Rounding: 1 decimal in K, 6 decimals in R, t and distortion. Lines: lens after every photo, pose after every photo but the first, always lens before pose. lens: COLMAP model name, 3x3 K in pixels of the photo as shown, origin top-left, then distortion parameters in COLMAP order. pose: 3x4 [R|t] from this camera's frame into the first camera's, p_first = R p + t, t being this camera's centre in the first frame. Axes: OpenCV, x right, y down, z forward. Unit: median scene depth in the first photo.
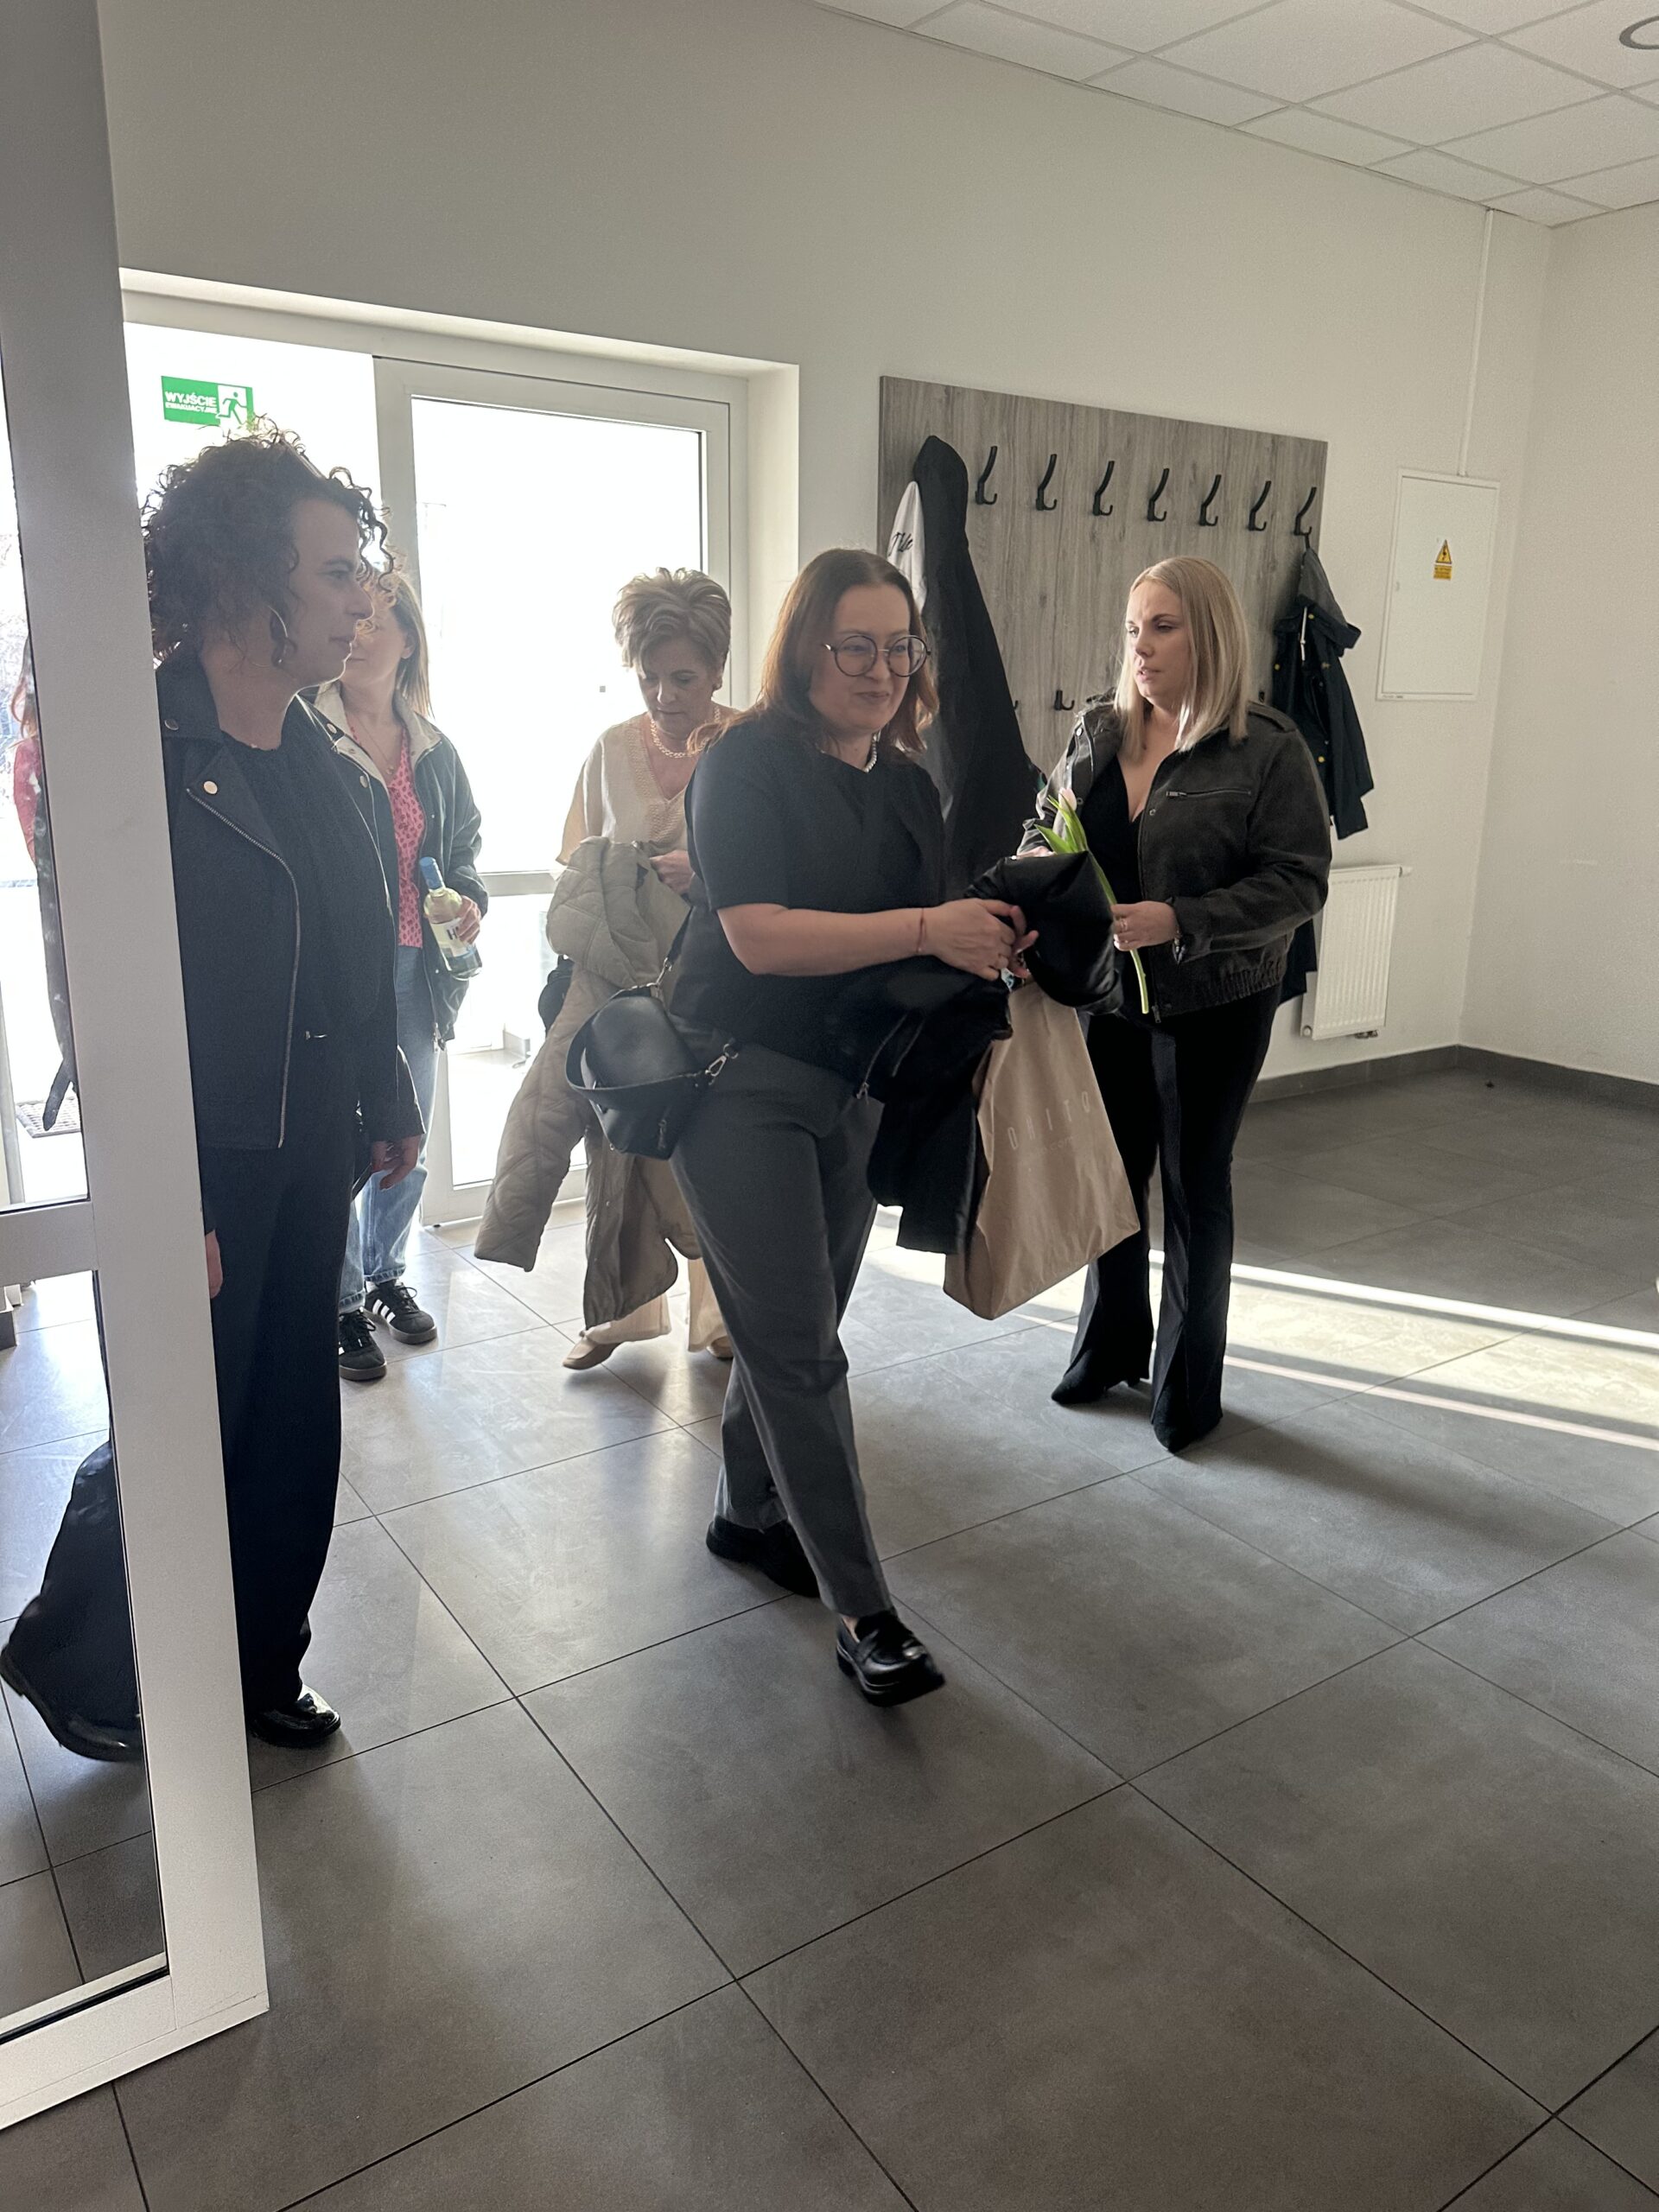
lens RADIAL K [[1563.5, 0, 790.0], [0, 1563.5, 1092.8], [0, 0, 1]] dist [0.027179, -0.041569]
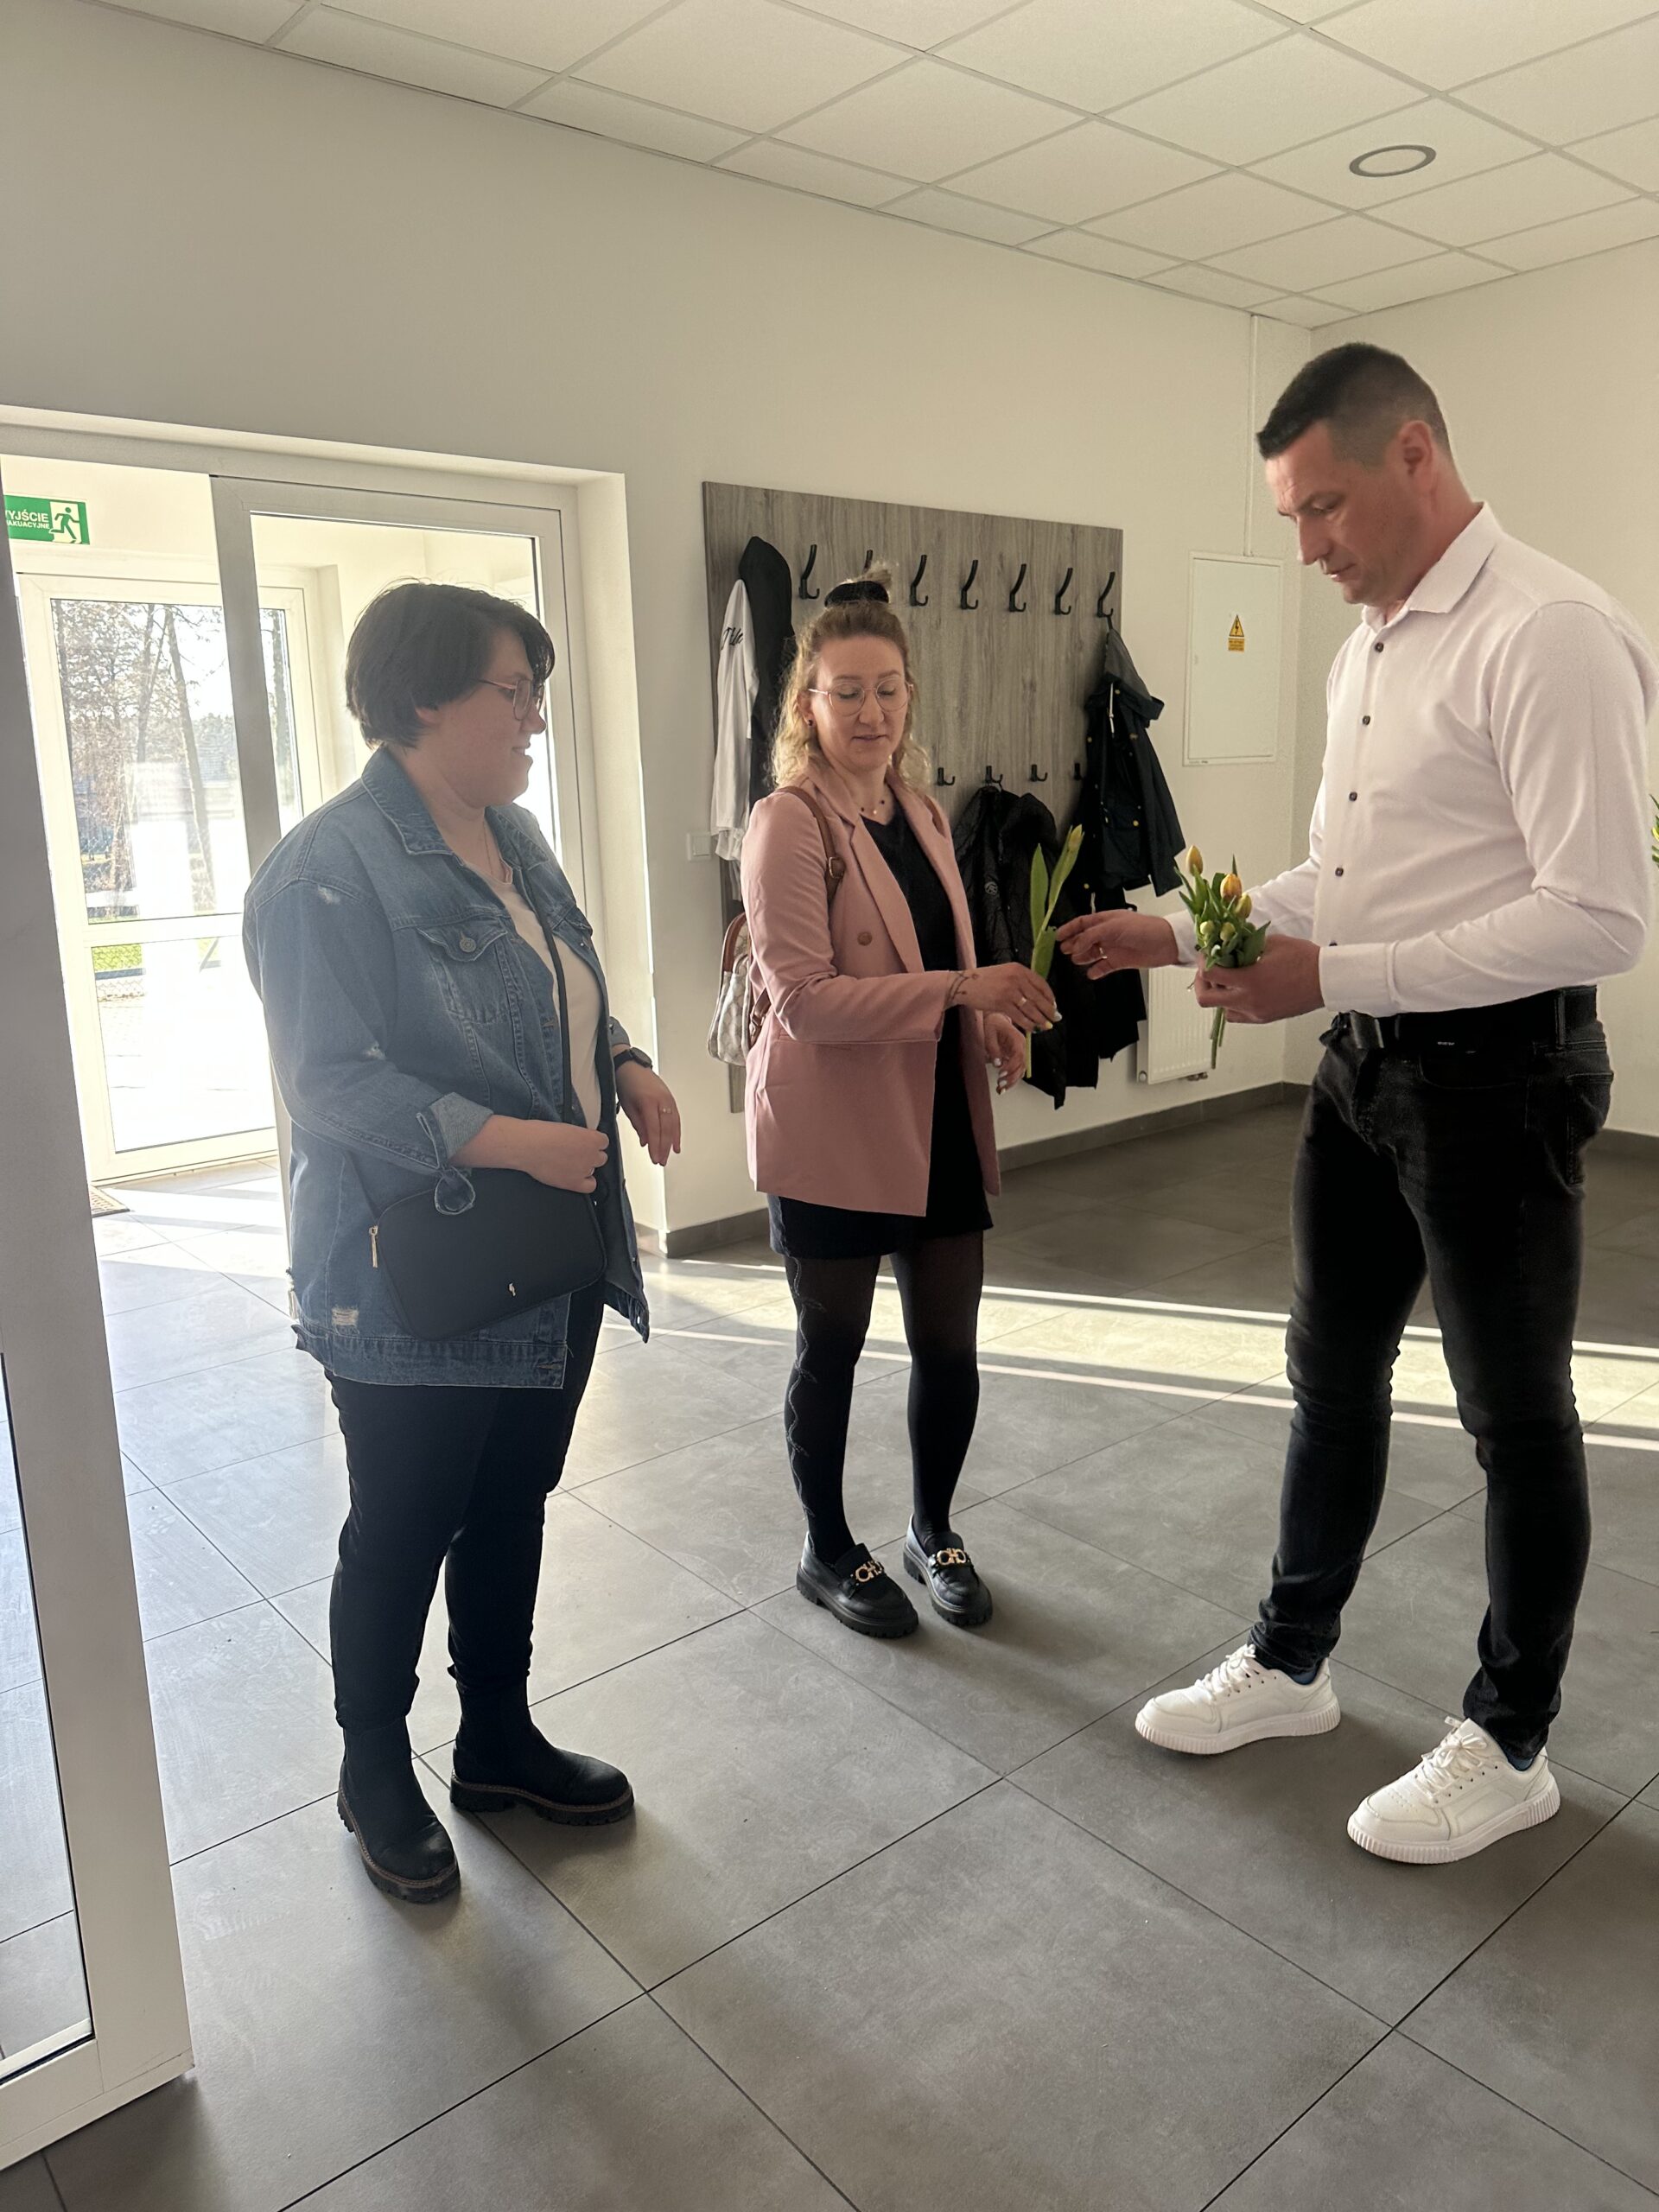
lens RADIAL K [[1563.5, 0, 801.0], [0, 1563.5, 1098.3], [0, 0, 1]] dist [0.027179, -0.041569]
pose [[0.994063, -0.057708, 0.092239, 0.001934], [0.061706, 0.997248, -0.041098, 0.005248], [-0.089613, 0.046545, 0.994888, -0.037503]]
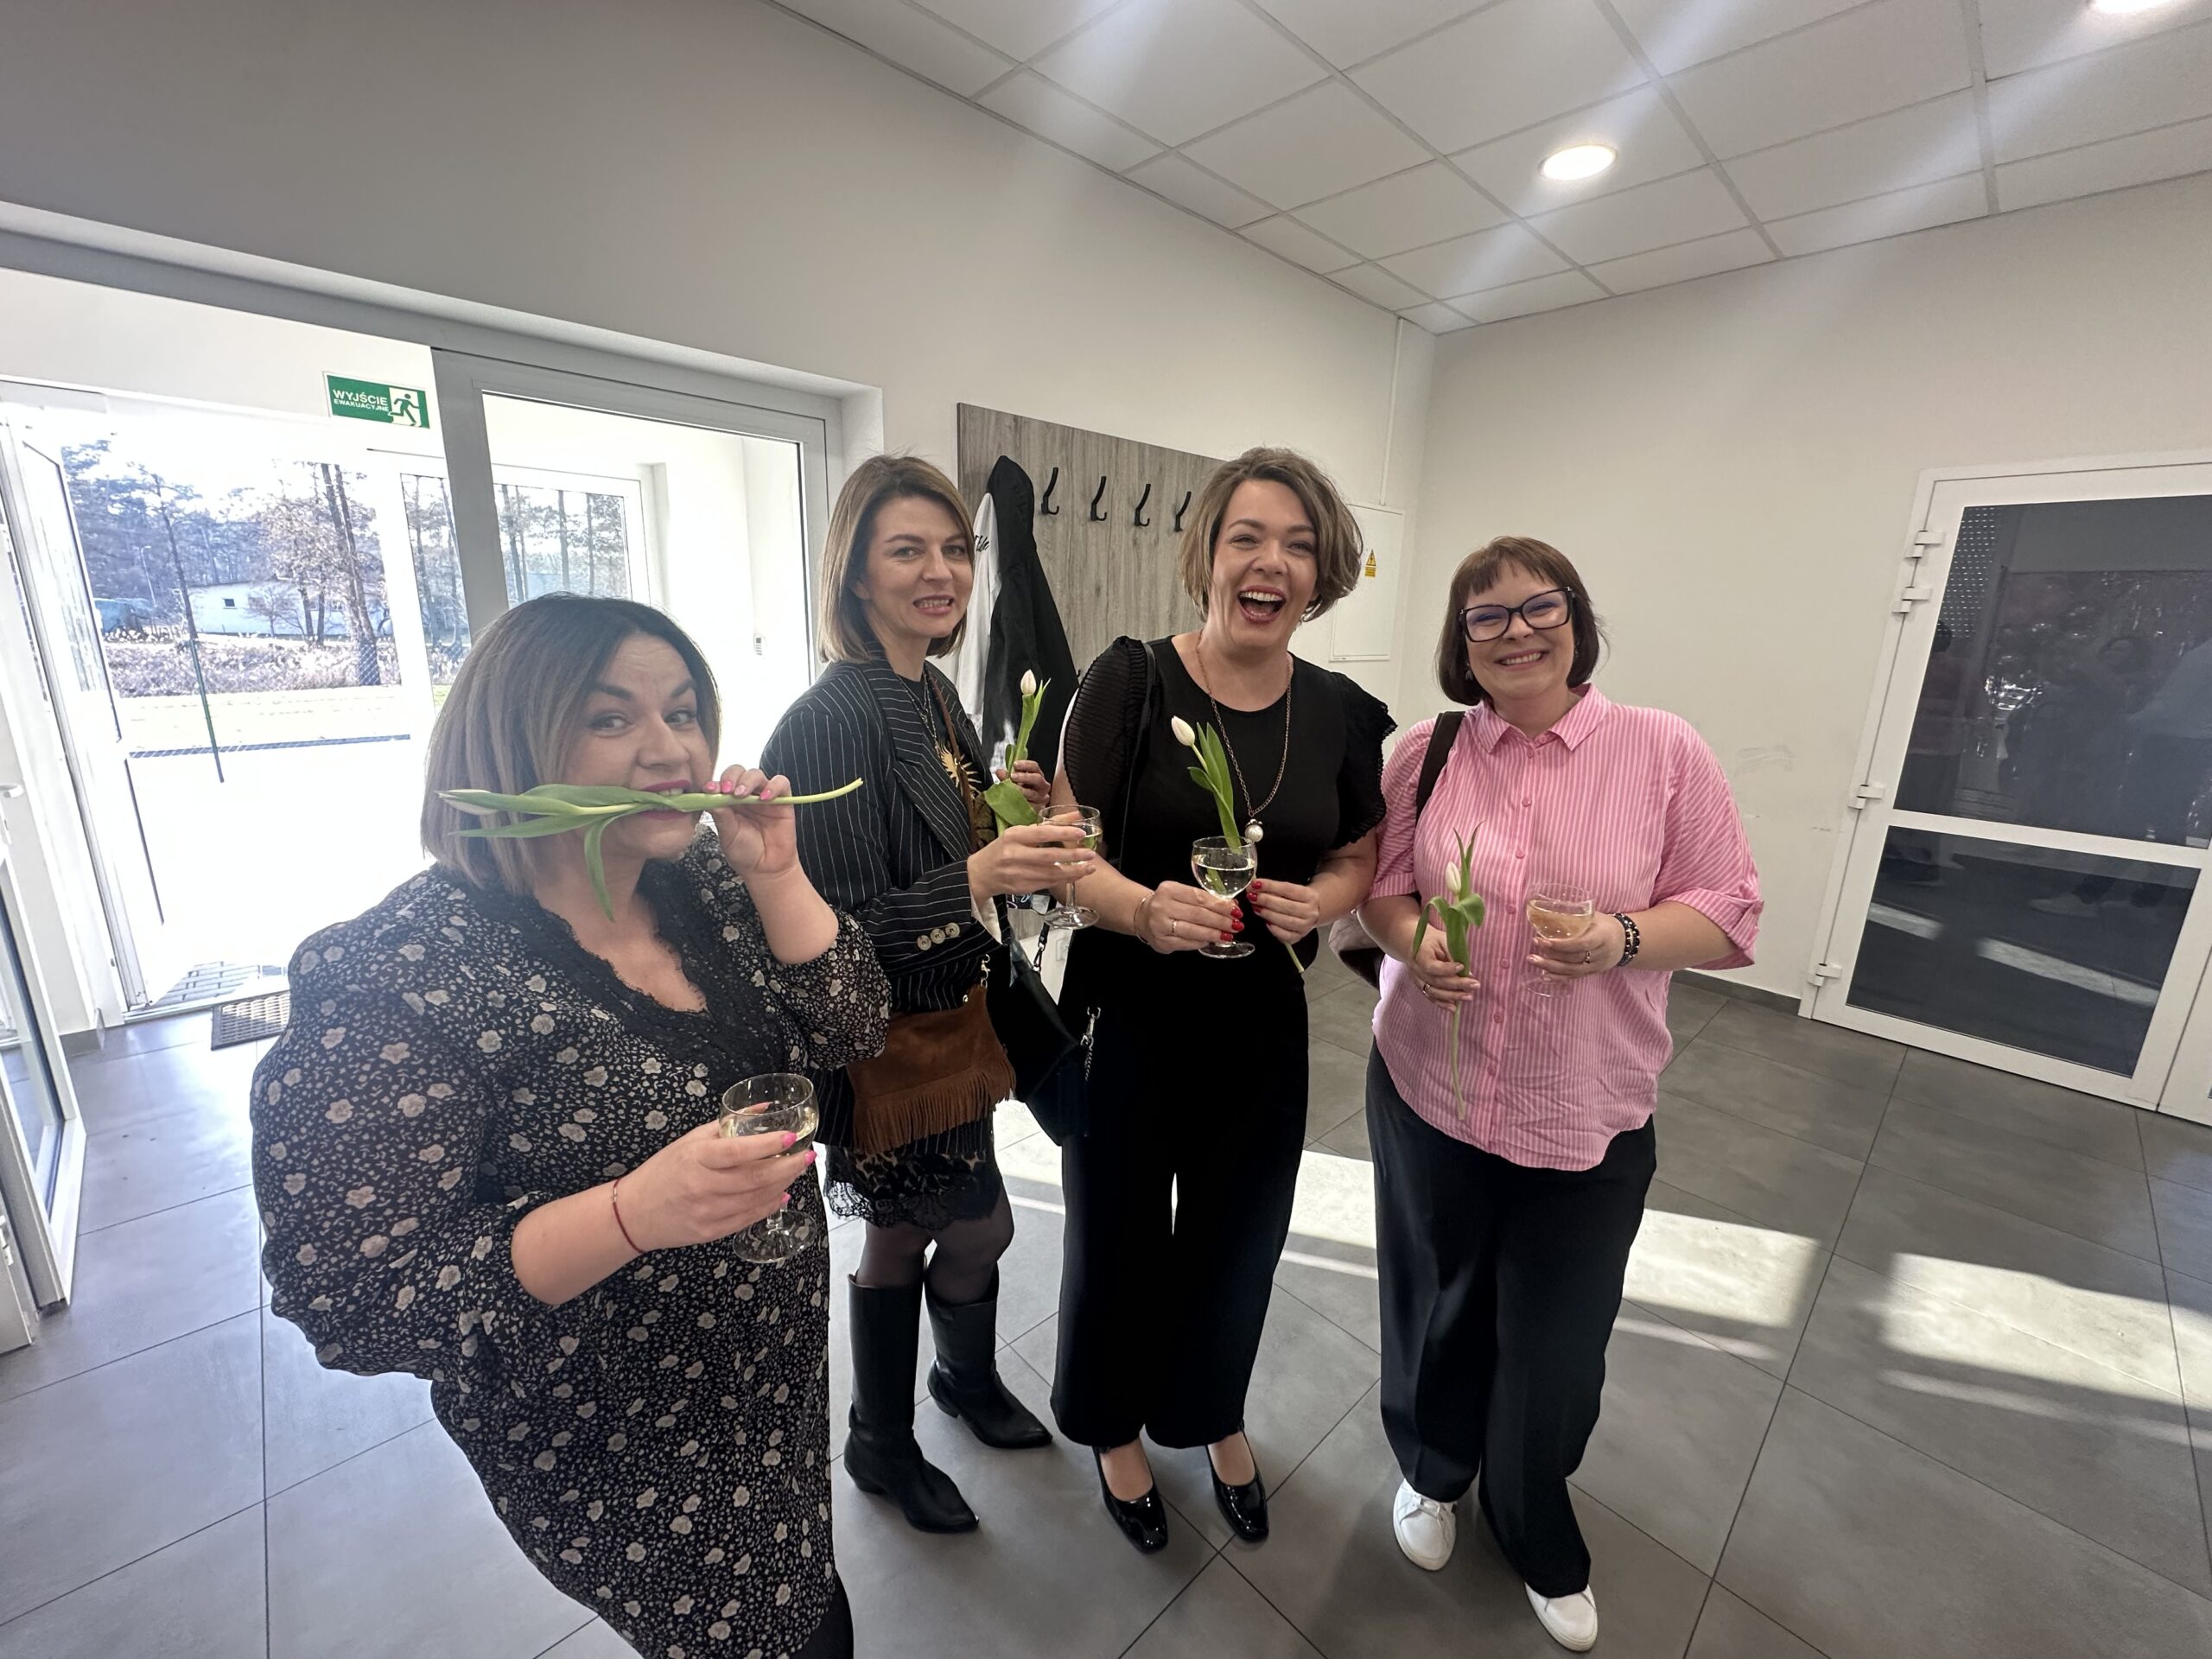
lens RADIAL K [[878.7, 0, 1105.0], [0, 878.7, 830.6], [0, 0, 1]] dist [-0.006989, -0.000480]
pose [[0.984881, -0.024595, 0.171477, 0.043259], [0.024921, 0.999689, 0.000253, -0.127017], [-0.171430, 0.004024, 0.985188, 0.317567]]
